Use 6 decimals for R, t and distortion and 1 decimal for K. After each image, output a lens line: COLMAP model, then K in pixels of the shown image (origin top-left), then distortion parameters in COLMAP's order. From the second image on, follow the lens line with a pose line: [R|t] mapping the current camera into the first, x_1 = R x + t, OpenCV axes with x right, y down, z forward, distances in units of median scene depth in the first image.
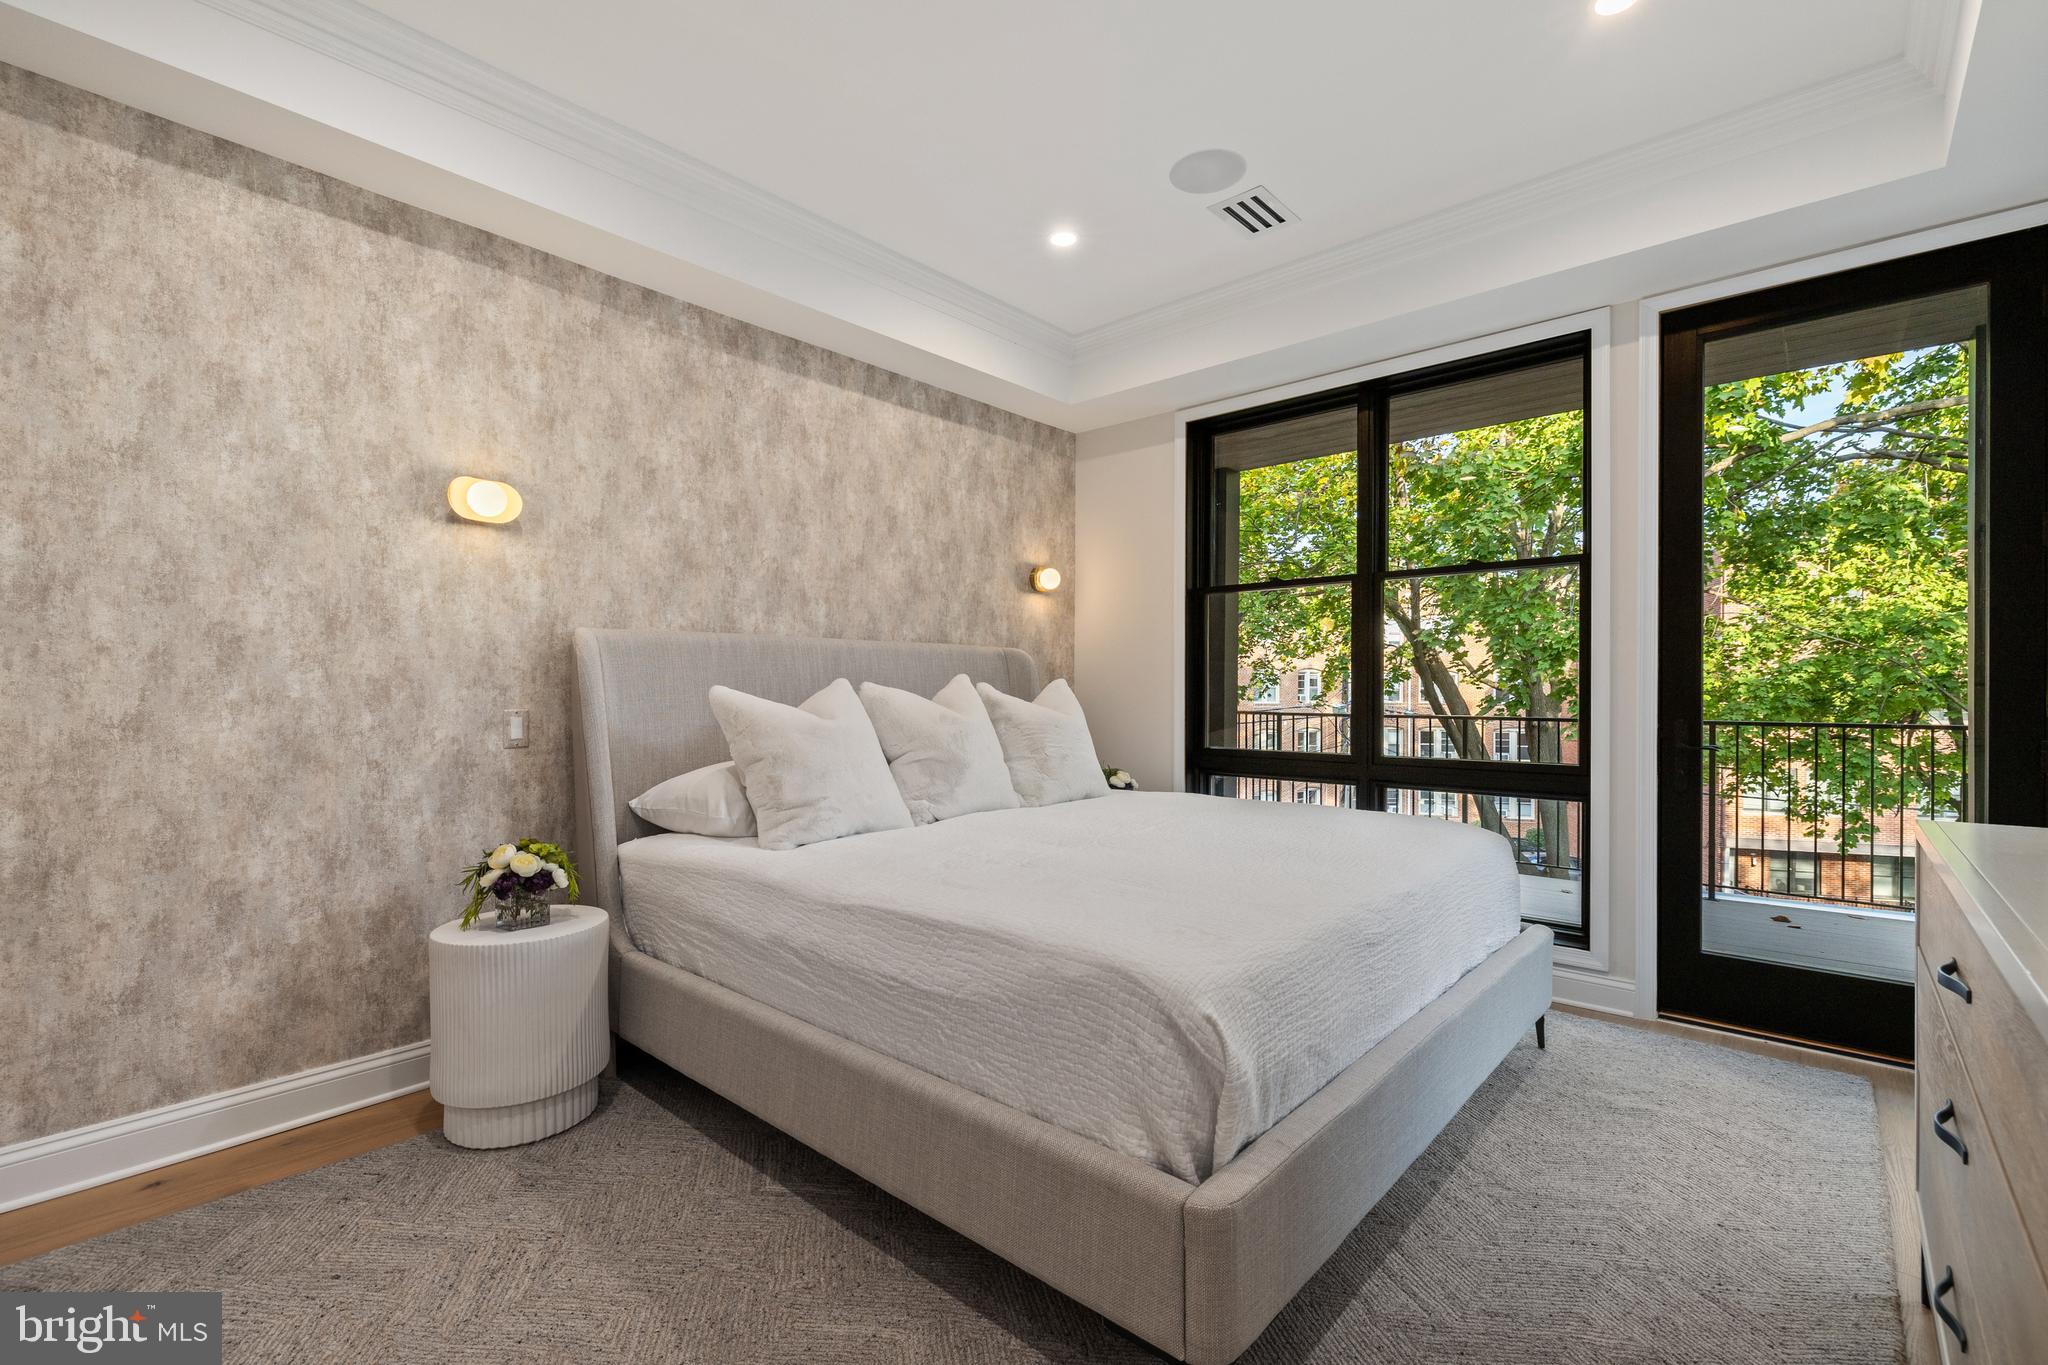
lens RADIAL K [[894.9, 0, 1024.6], [0, 894.9, 693.6], [0, 0, 1]] dist [-0.000710, -0.000138]
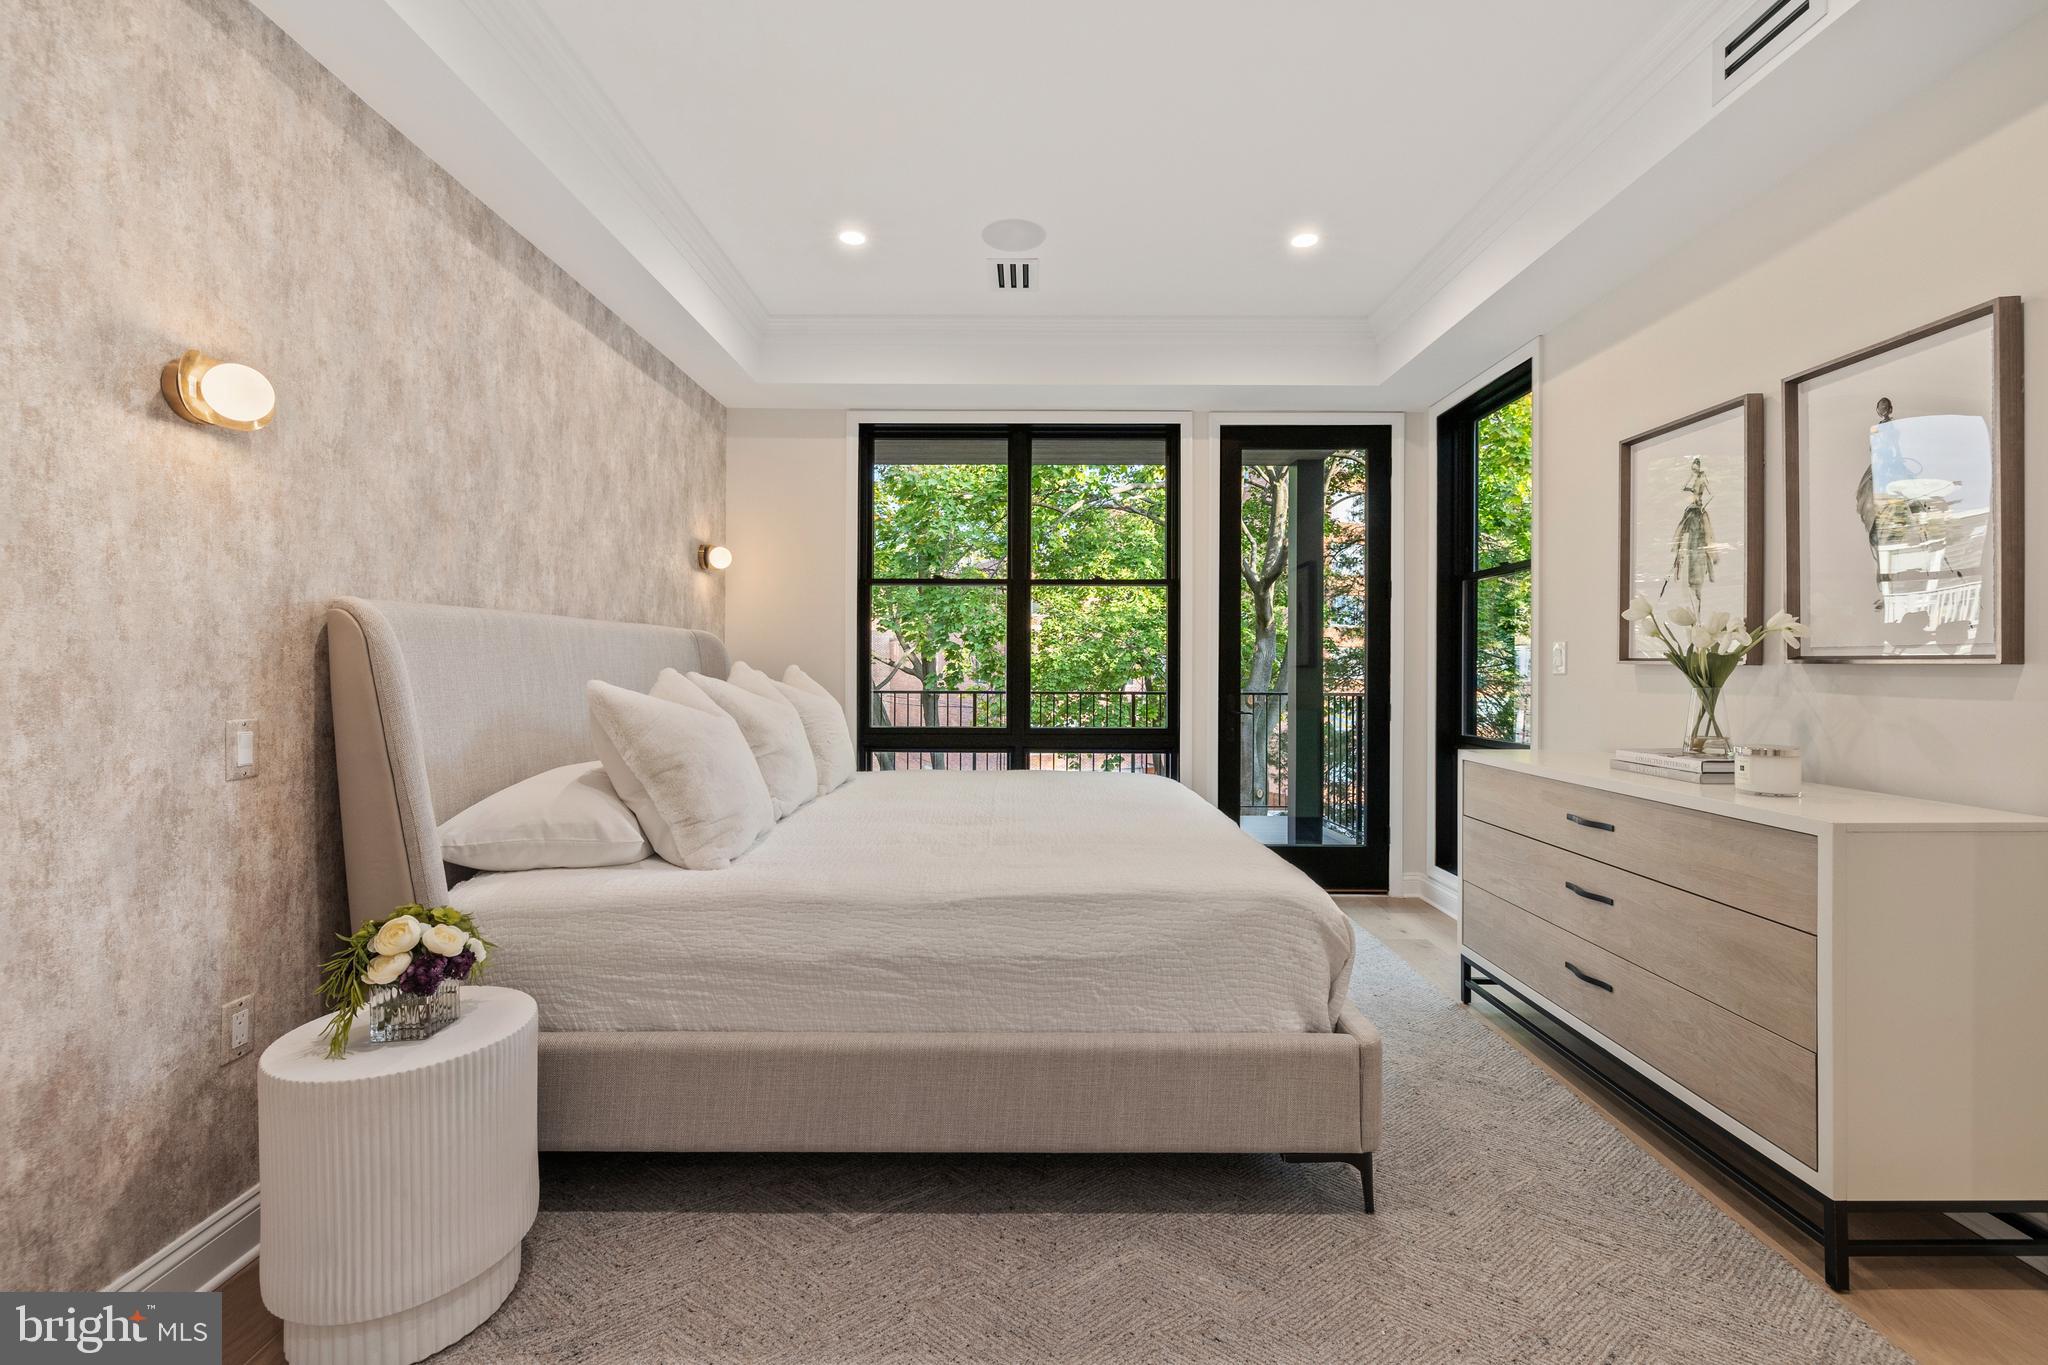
lens RADIAL K [[867.4, 0, 1021.1], [0, 867.4, 667.1], [0, 0, 1]] dist [0.000591, -0.000703]
pose [[0.743125, -0.000015, 0.669152, -0.562521], [-0.001847, 0.999996, 0.002073, -0.022152], [-0.669150, -0.002776, 0.743122, 0.154309]]
